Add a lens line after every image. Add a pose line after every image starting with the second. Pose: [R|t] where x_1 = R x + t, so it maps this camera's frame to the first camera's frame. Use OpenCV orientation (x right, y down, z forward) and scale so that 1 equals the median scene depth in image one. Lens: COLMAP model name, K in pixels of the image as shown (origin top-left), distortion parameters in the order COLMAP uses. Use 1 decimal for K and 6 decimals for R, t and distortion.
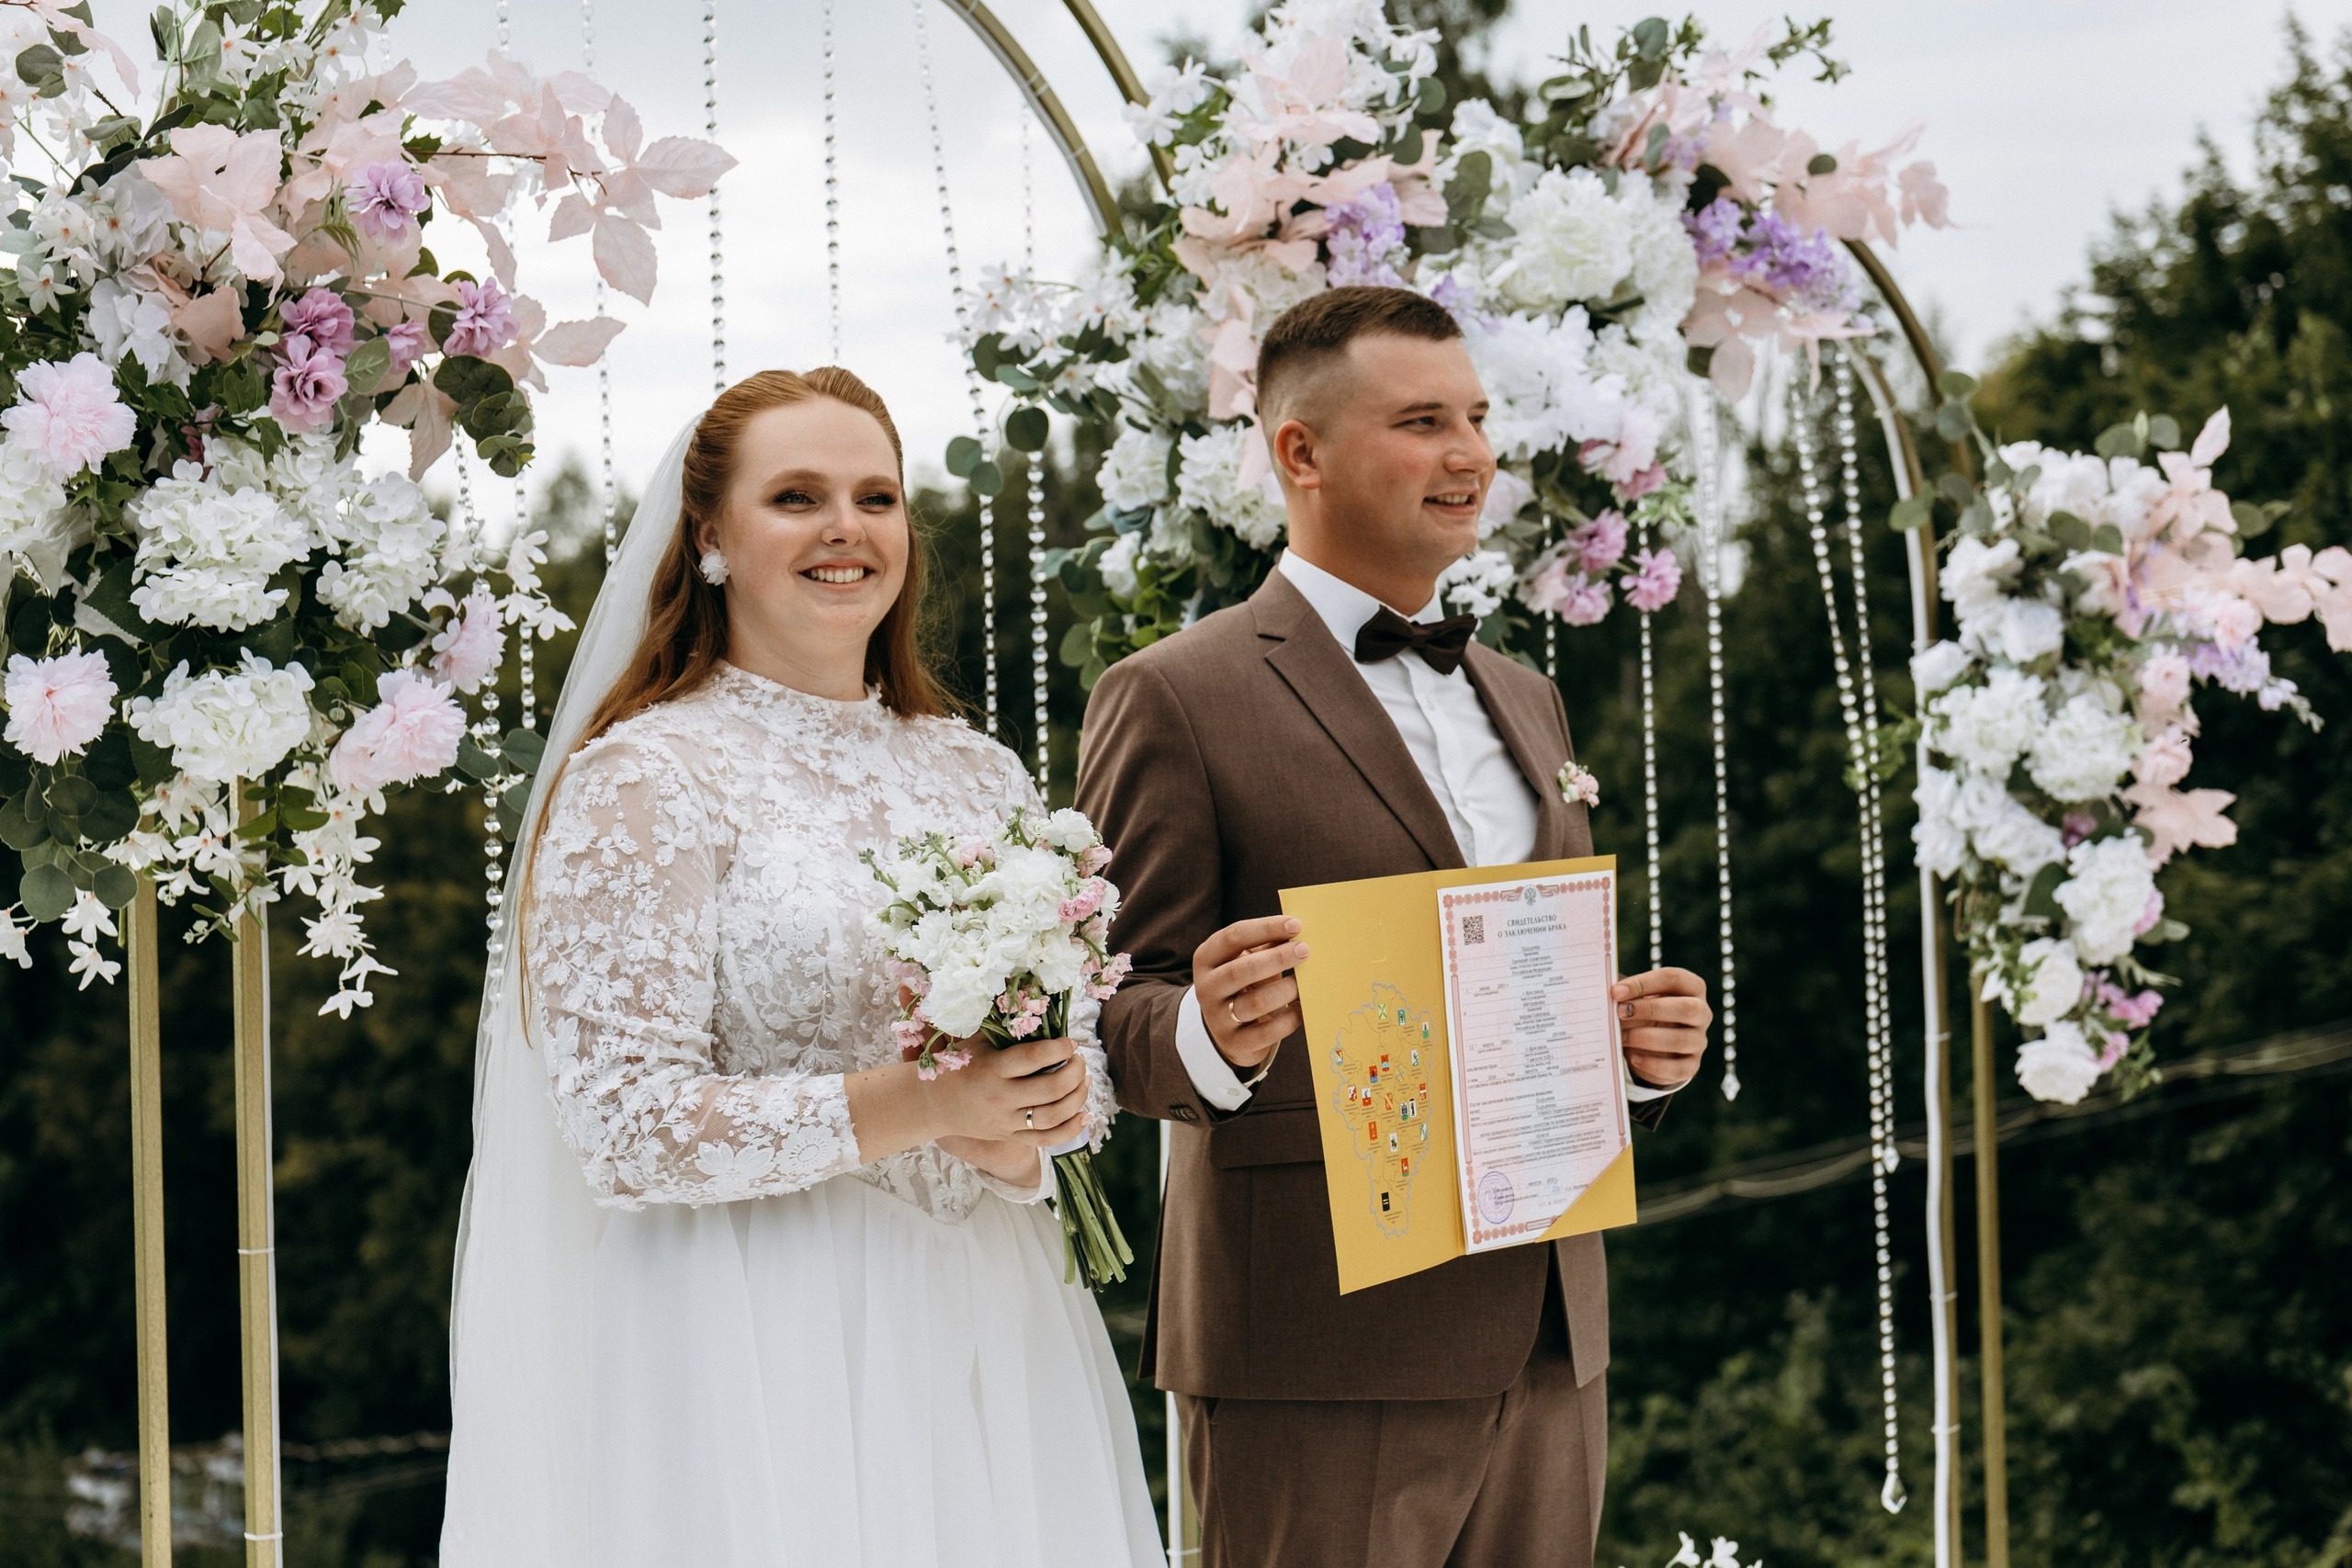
lens RADIAL K [[3827.3, 0, 1176.0], [0, 3827.3, 784.0], [0, 0, 1]] dist [-0.030424, -0.174577]
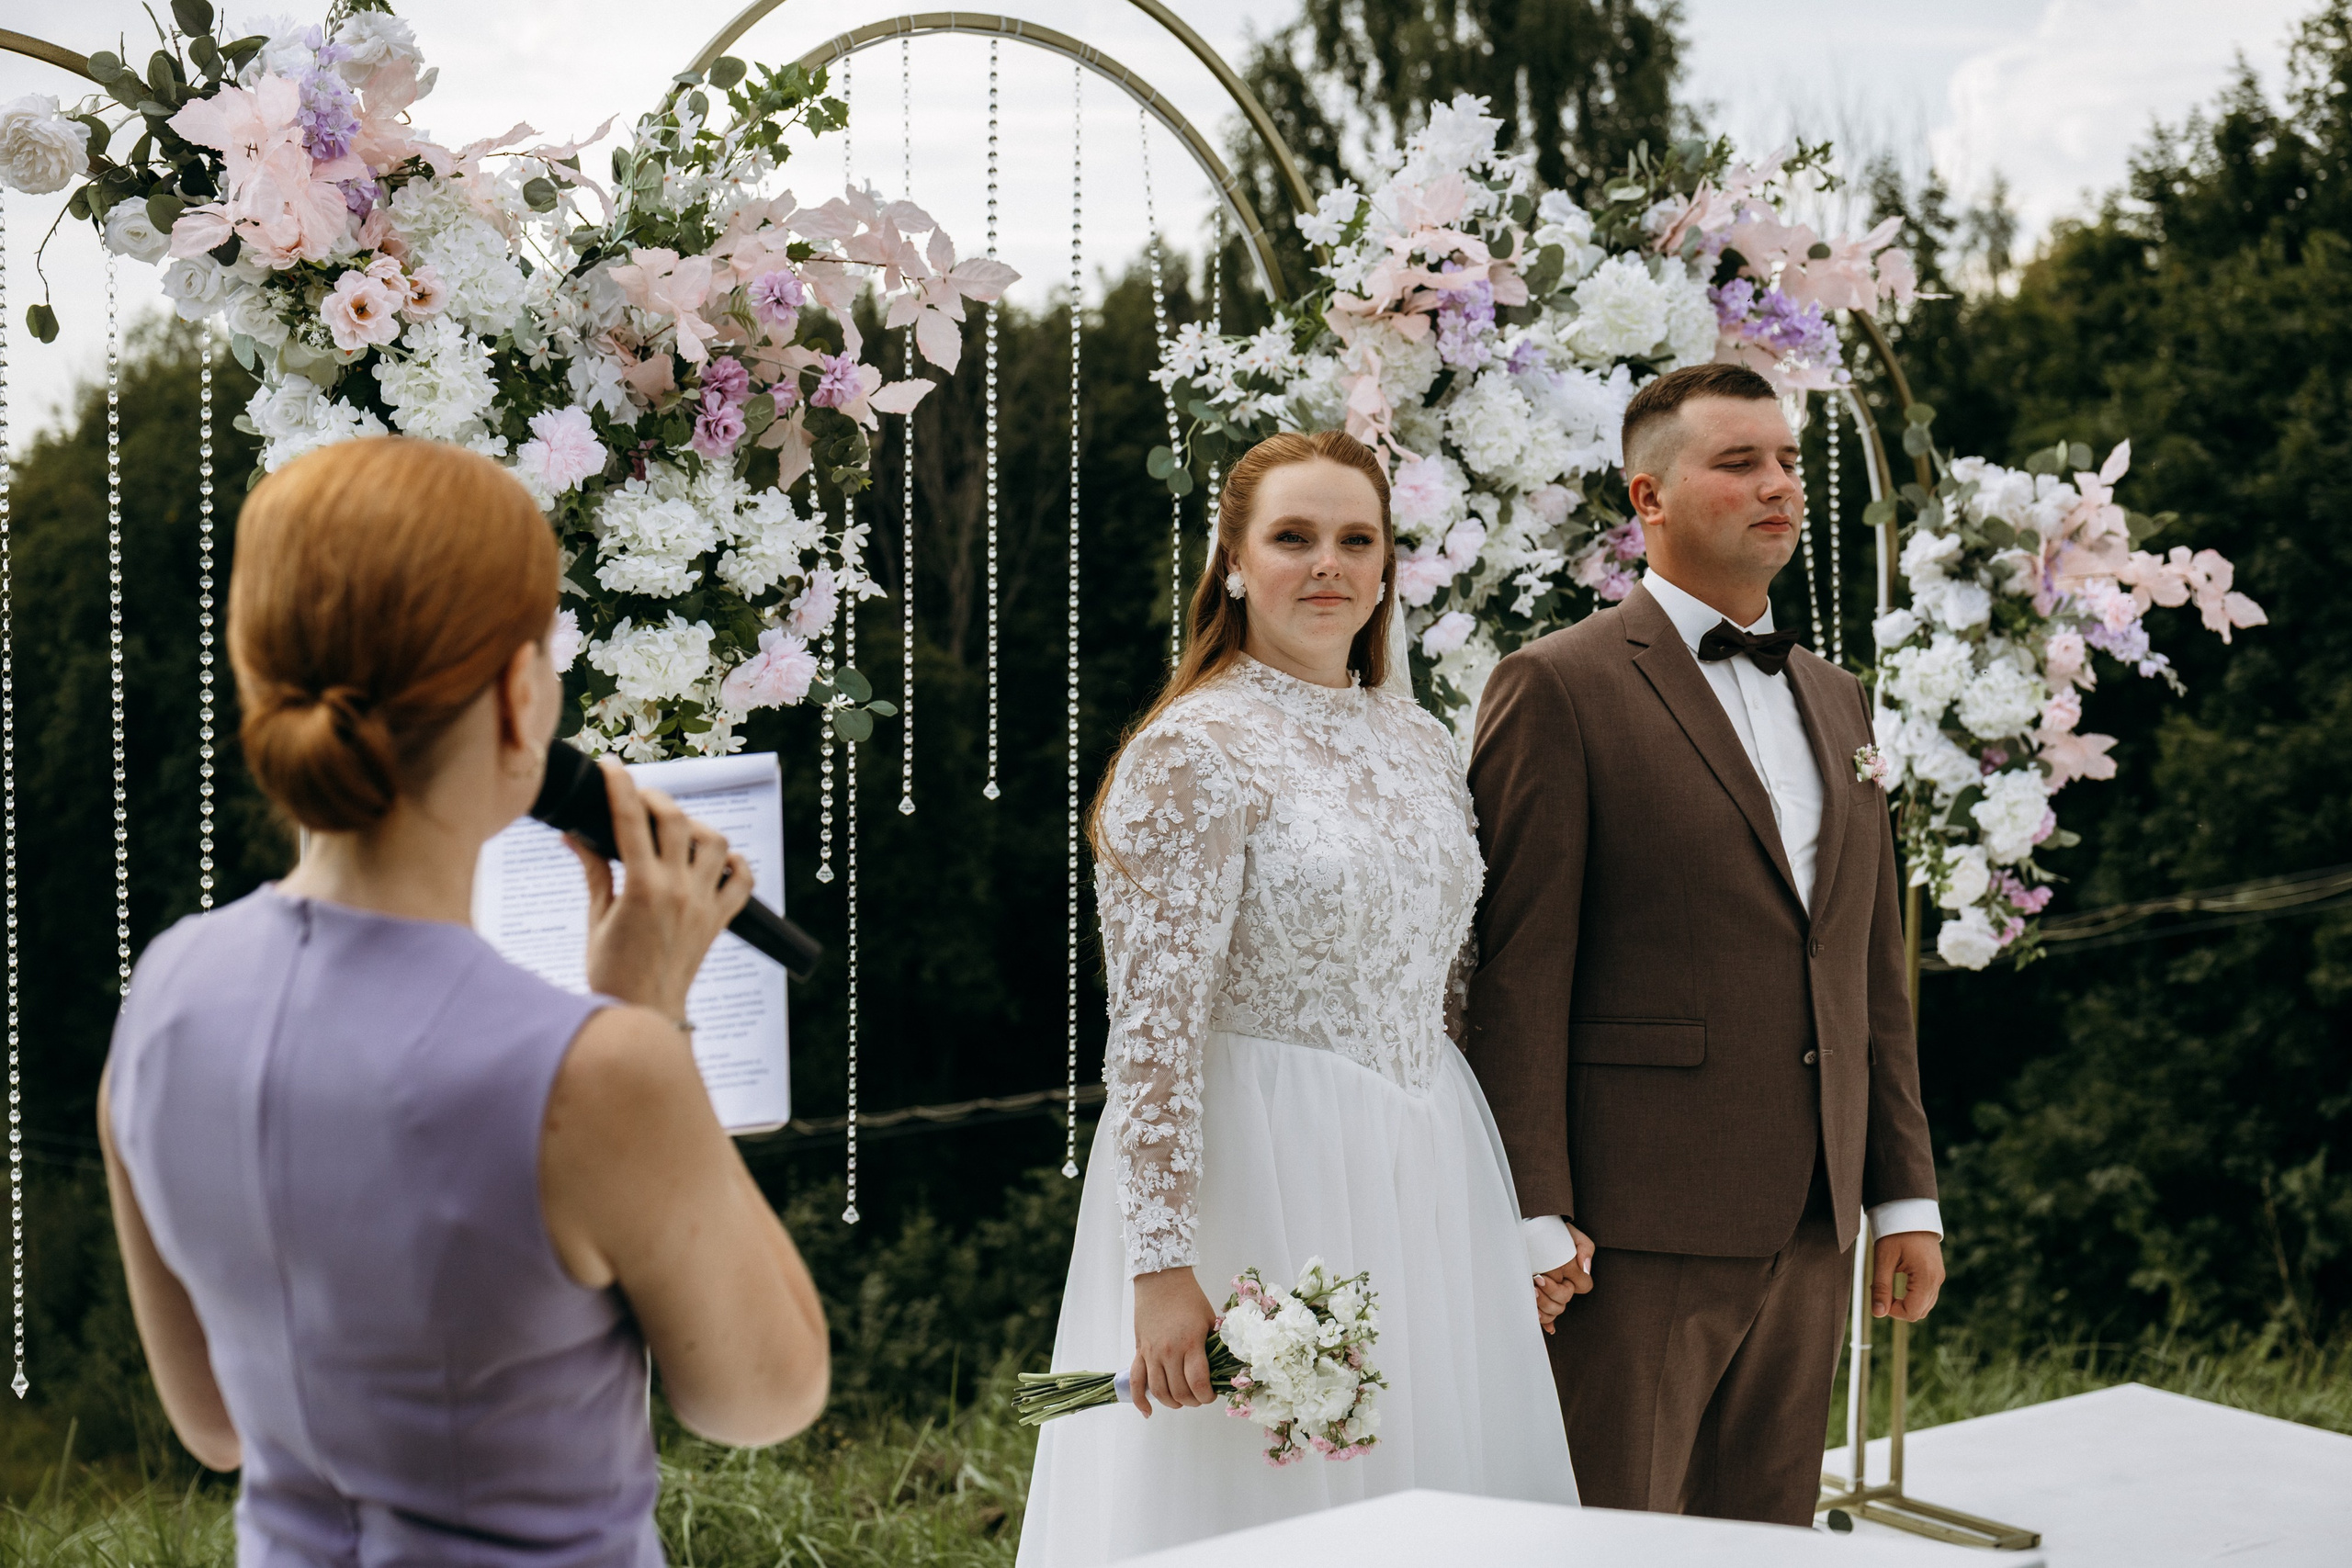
lens RADIAL K [[3479.7, 0, 1053.4], [0, 3479.7, 776.1], [0, 0, 1]] dist [-0.037155, -0.480577]
pose [[0.996706, 0.051710, -0.062472, -0.010588], [-0.048116, 0.997172, 0.057726, -0.043612], [0.065281, -0.054530, 0.996376, -0.238448]]
